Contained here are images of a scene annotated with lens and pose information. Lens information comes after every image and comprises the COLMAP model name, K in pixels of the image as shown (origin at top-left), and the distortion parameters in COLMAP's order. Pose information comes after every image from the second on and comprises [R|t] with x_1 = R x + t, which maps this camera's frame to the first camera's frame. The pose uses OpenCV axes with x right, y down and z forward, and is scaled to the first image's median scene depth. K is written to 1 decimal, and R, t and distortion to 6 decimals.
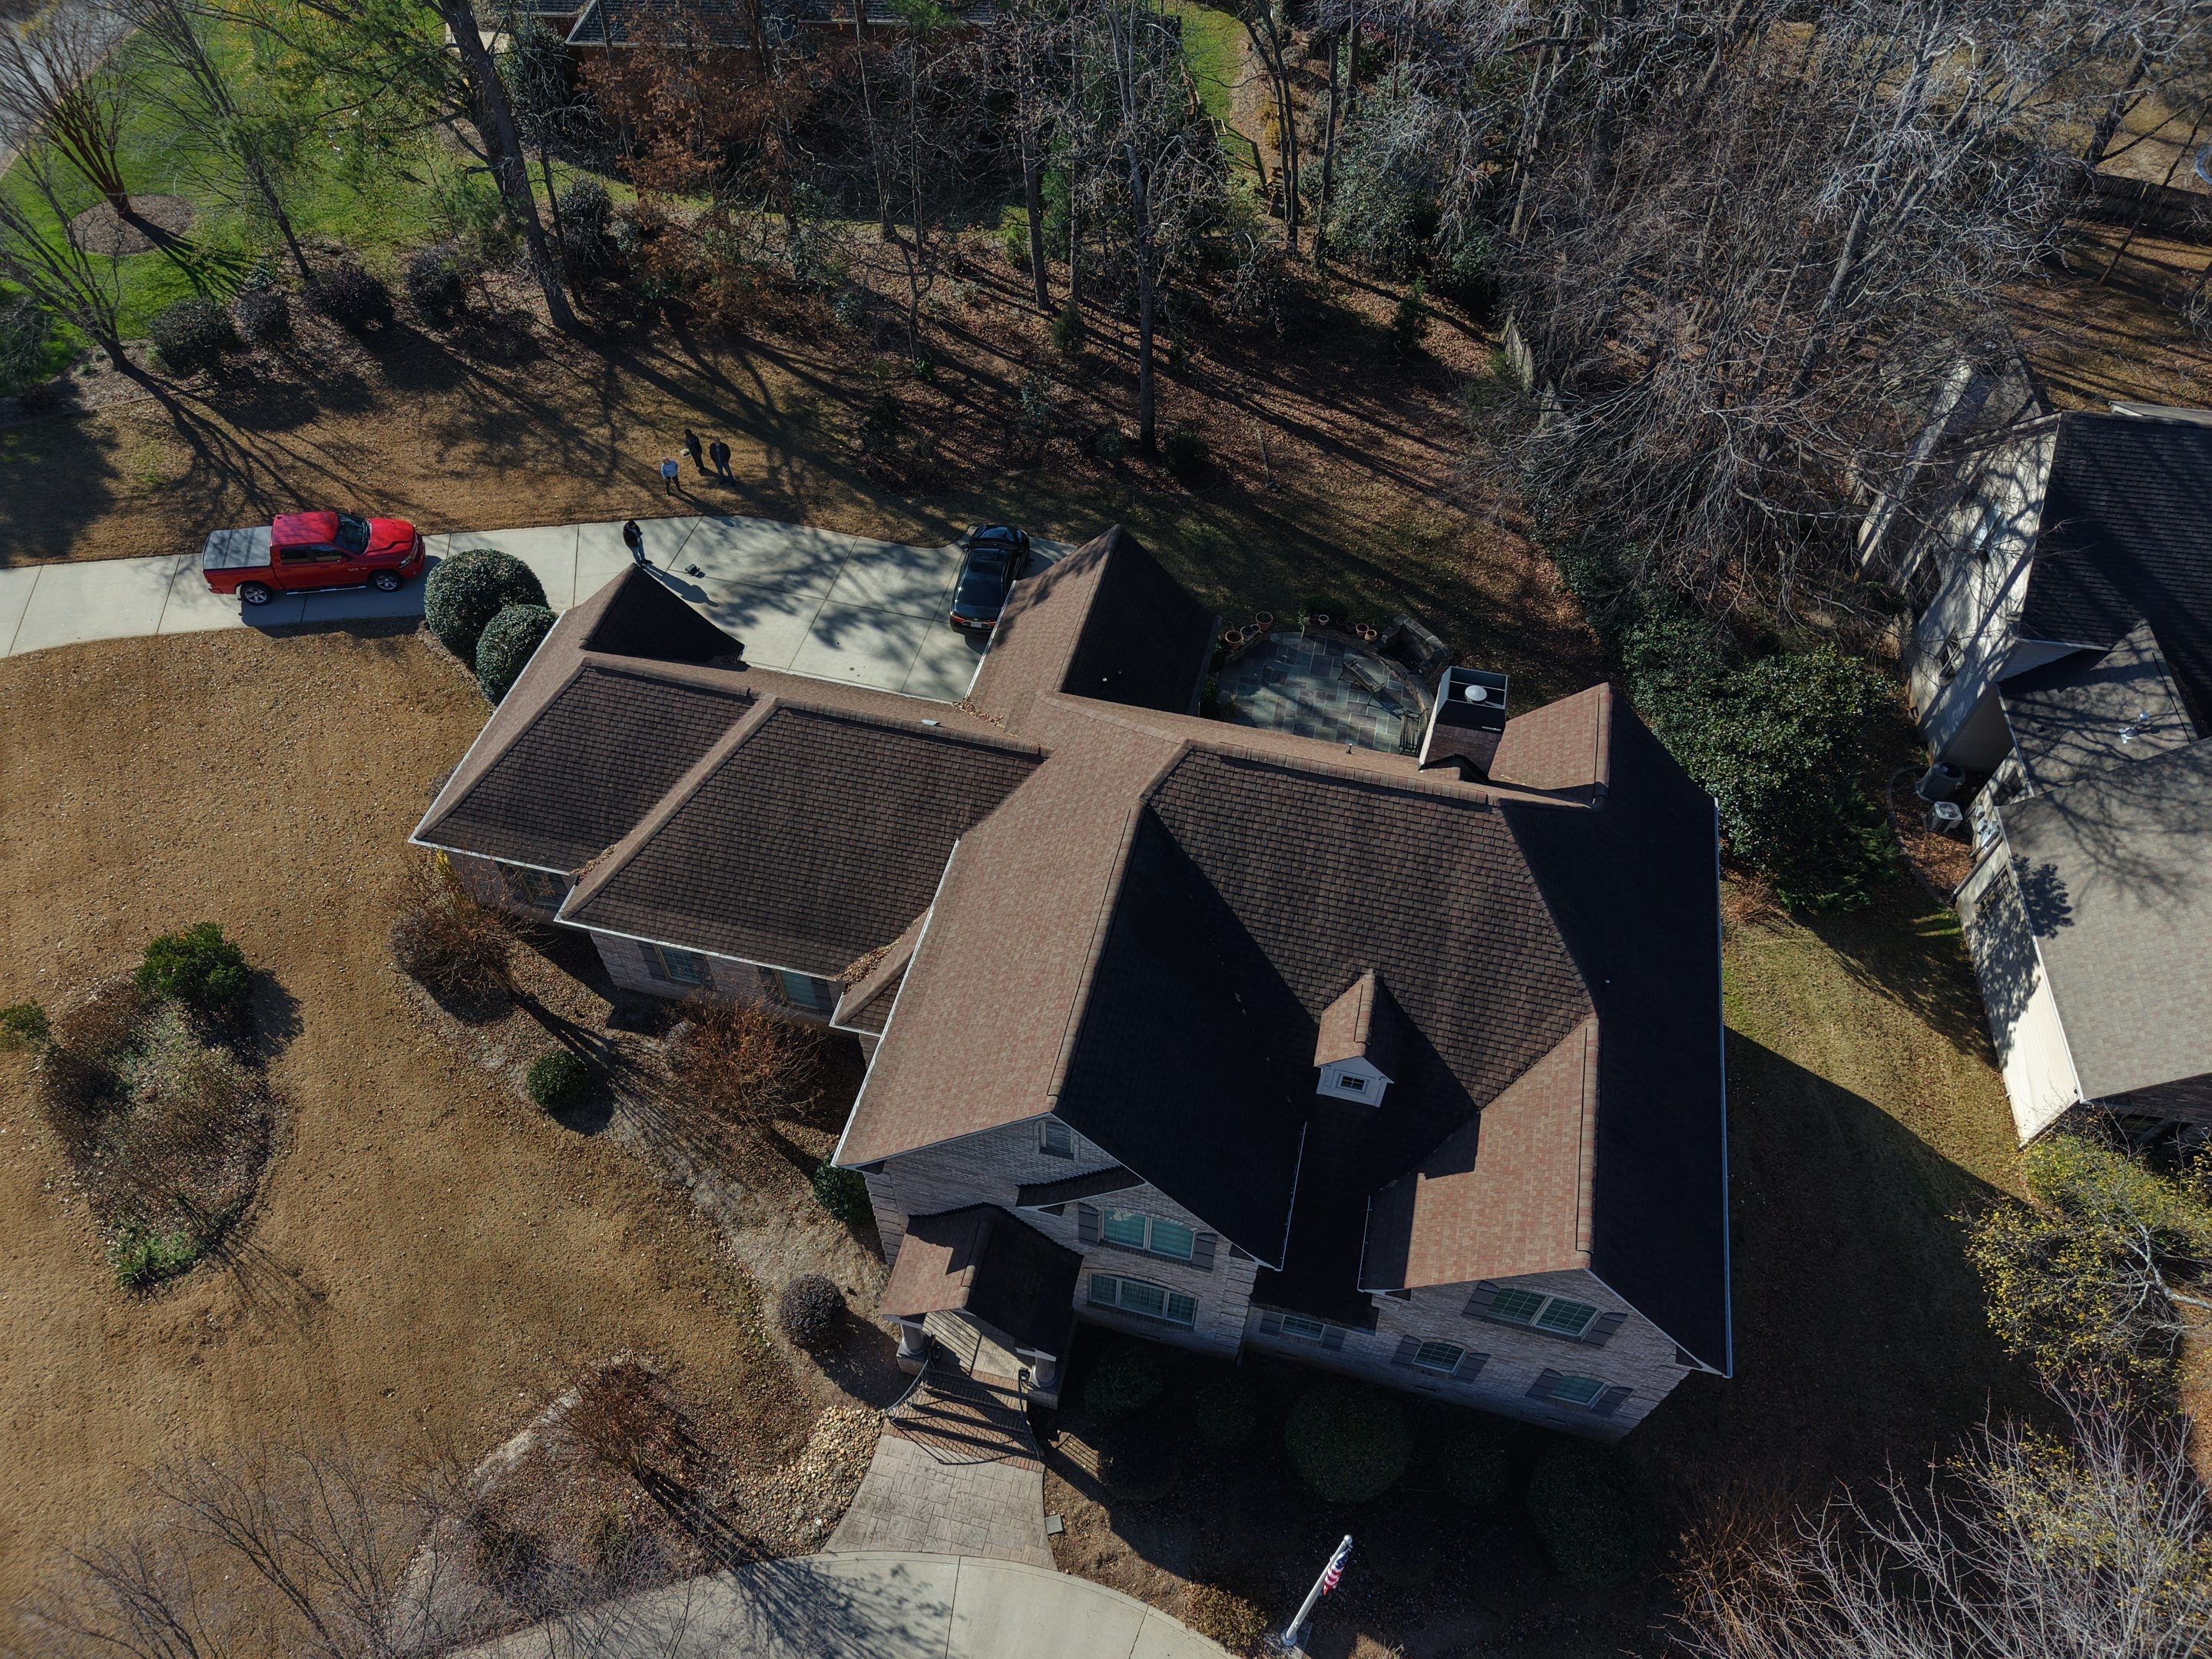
lens RADIAL K [[1478.0, 0, 1118.5], [0, 1478.0, 820.4], [0, 0, 1]] dist [0.021037, -0.018947]
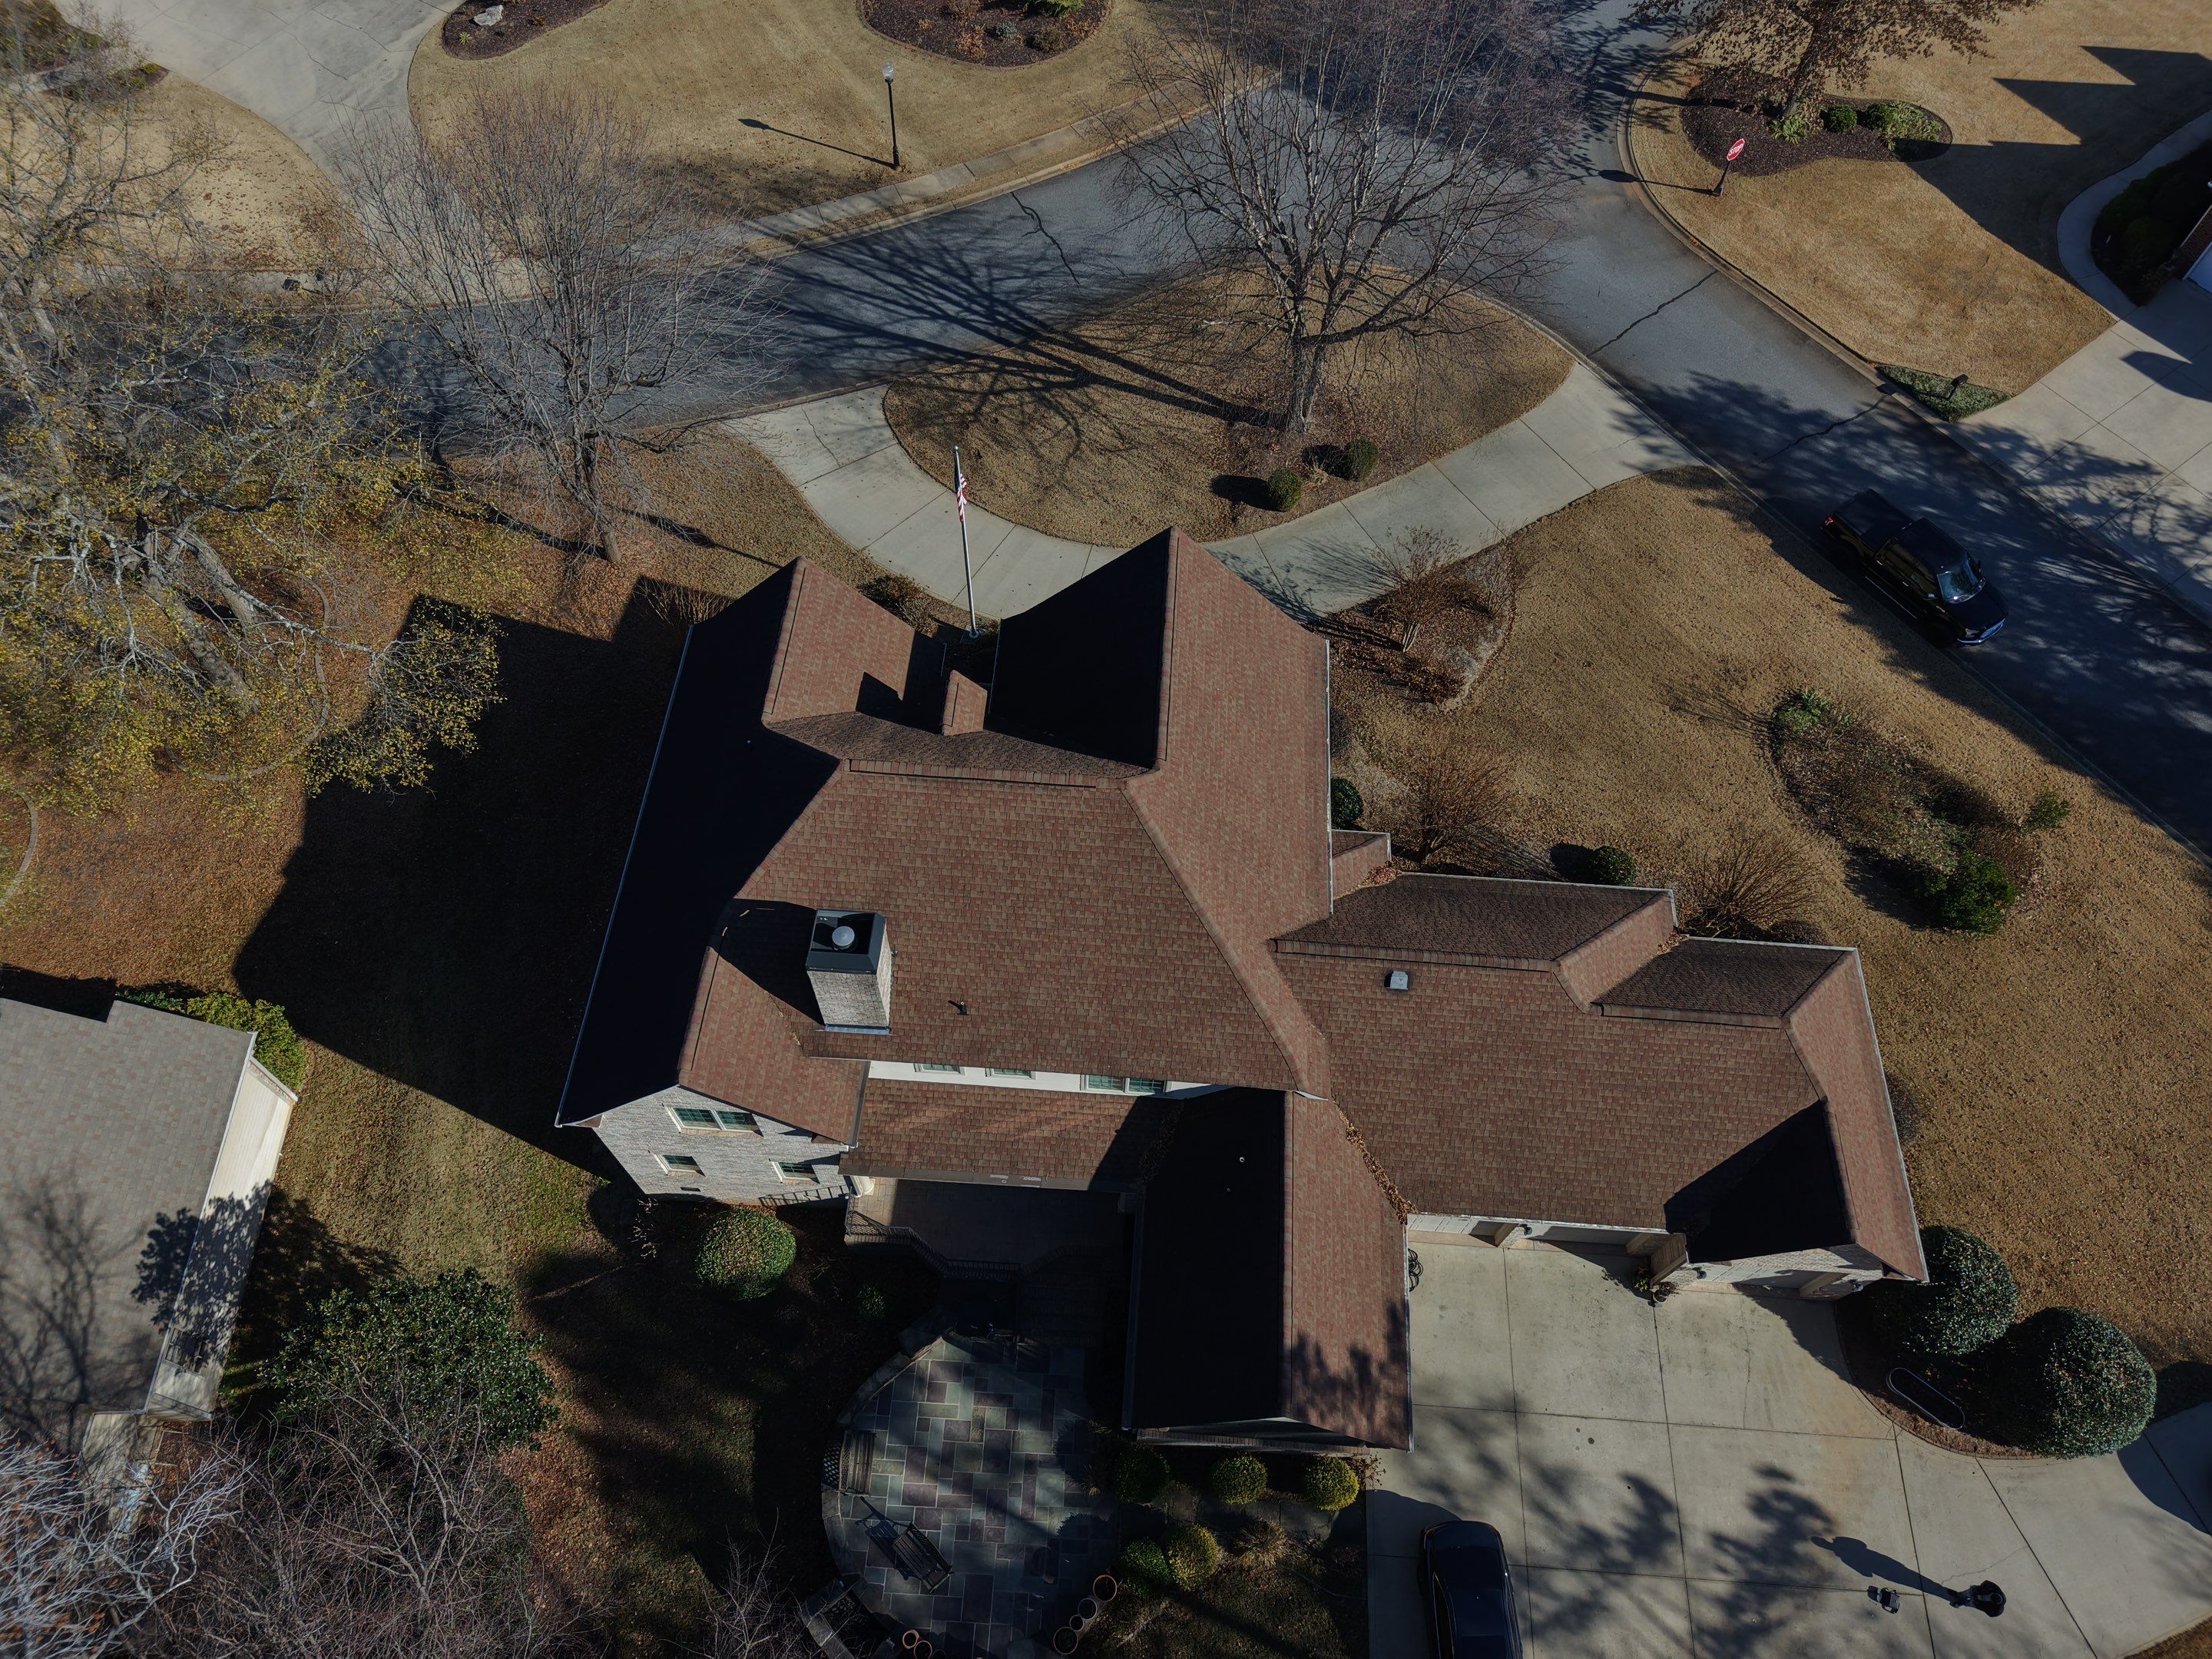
lens RADIAL K [[1478.0, 0, 1109.3], [0, 1478.0, 829.7], [0, 0, 1]] dist [0.021037, -0.018947]
pose [[-0.985287, 0.117087, -0.124500, 0.142282], [-0.157910, -0.345019, 0.925217, -0.755653], [0.065376, 0.931264, 0.358432, 0.465208]]
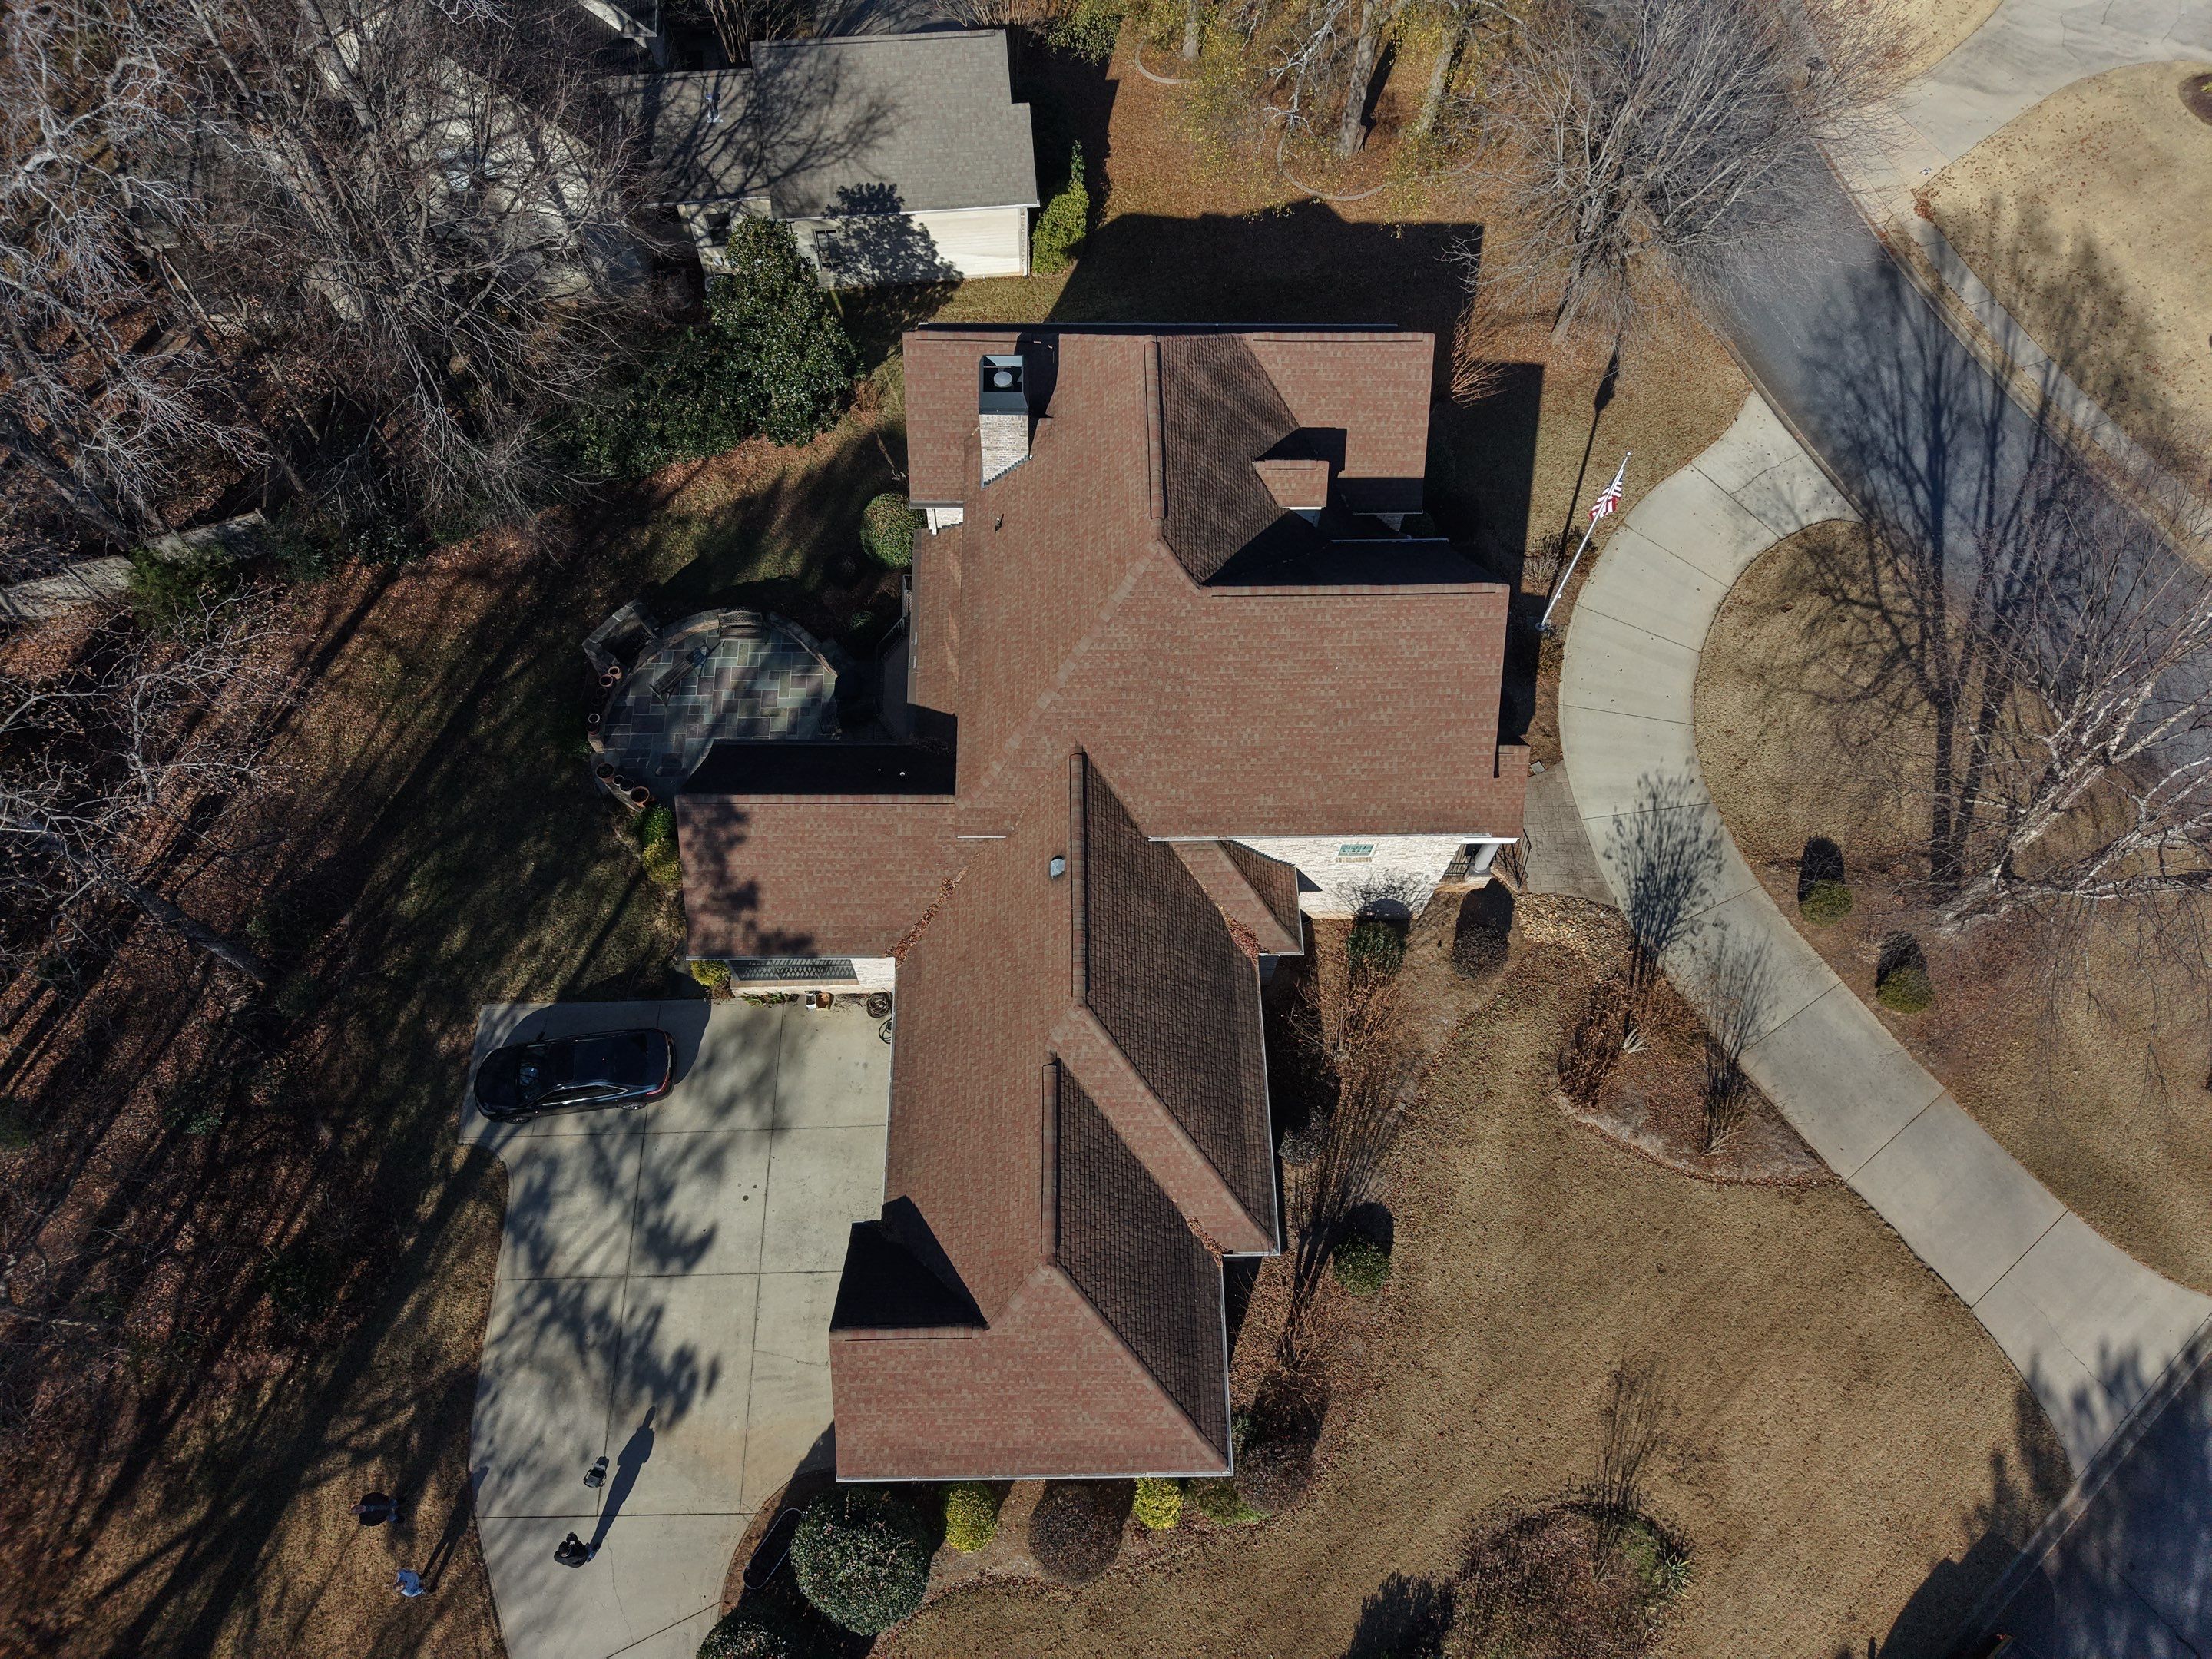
lens RADIAL K [[1478.0, 0, 1107.0], [0, 1478.0, 818.9], [0, 0, 1]] dist [0.021037, -0.018947]
pose [[-0.245174, -0.881147, 0.404315, -0.427208], [0.742757, 0.097300, 0.662454, -0.589645], [-0.623059, 0.462724, 0.630622, 0.289621]]
